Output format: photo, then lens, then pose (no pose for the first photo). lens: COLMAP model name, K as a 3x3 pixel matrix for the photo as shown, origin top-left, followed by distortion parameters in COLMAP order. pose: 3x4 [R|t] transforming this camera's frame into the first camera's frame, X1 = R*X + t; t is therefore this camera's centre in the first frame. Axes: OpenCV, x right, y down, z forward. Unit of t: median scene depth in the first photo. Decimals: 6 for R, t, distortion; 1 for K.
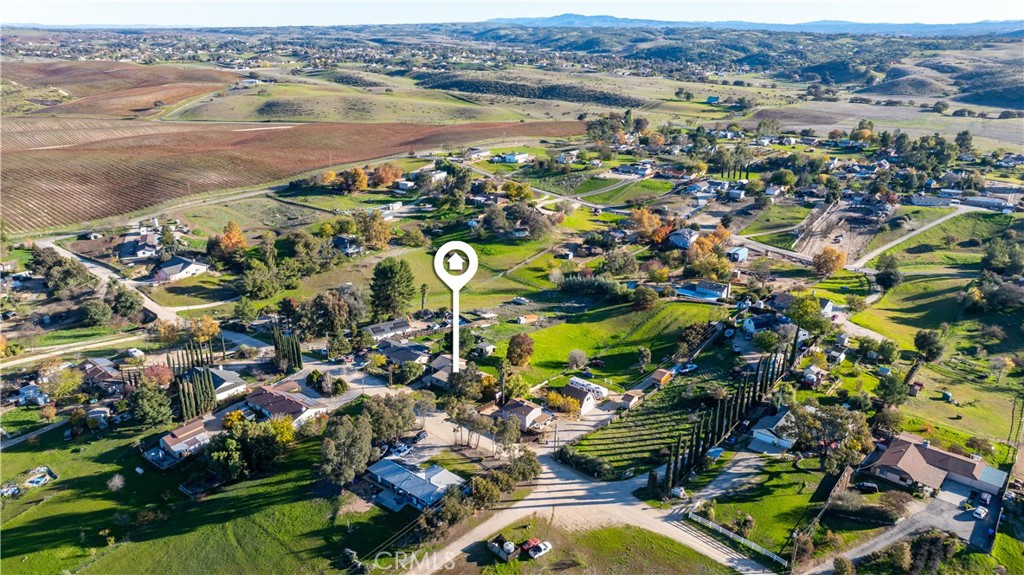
lens RADIAL K [[720.9, 0, 512.0], [0, 720.9, 287.5], [0, 0, 1]] dist [-0.059804, 0.068692]
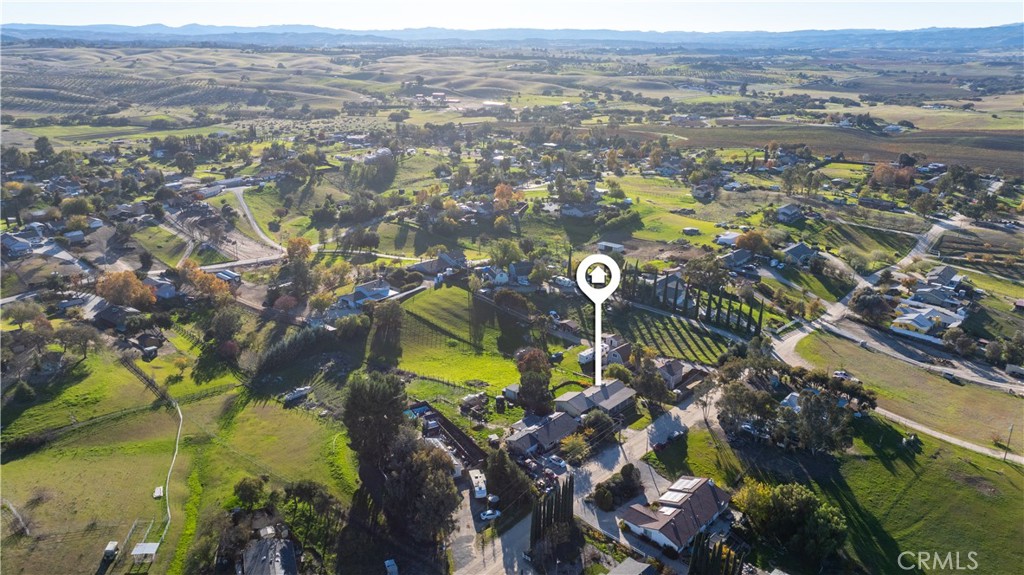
lens RADIAL K [[720.9, 0, 512.0], [0, 720.9, 287.5], [0, 0, 1]] dist [-0.059804, 0.068692]
pose [[0.047628, -0.325066, 0.944491, -0.188877], [0.331525, 0.897108, 0.292040, -0.065441], [-0.942243, 0.299214, 0.150495, 0.192226]]
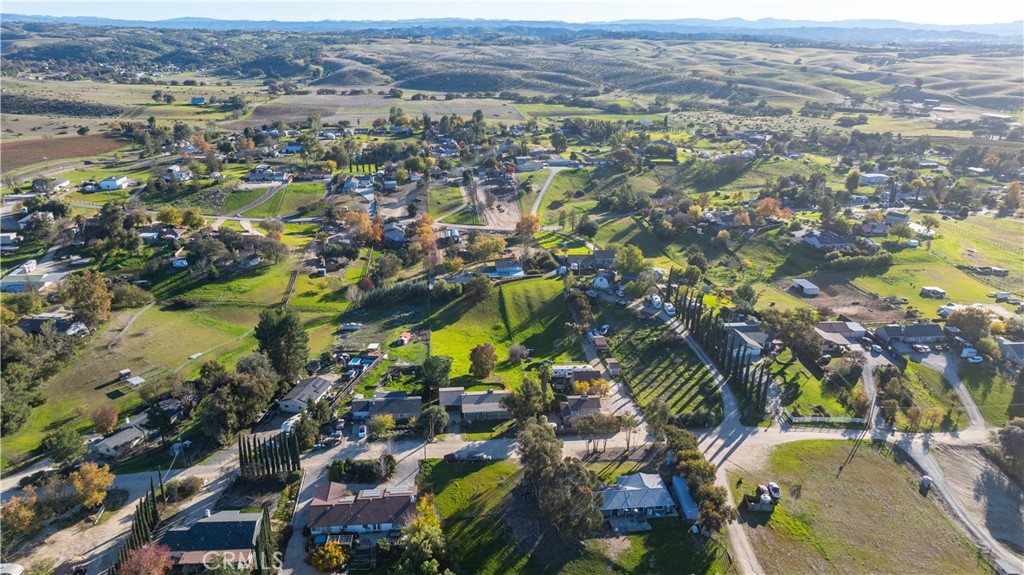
lens RADIAL K [[720.9, 0, 512.0], [0, 720.9, 287.5], [0, 0, 1]] dist [-0.059804, 0.068692]
pose [[0.700258, -0.235415, 0.673958, -0.129986], [0.232632, 0.967782, 0.096339, -0.020215], [-0.674923, 0.089322, 0.732462, 0.060158]]
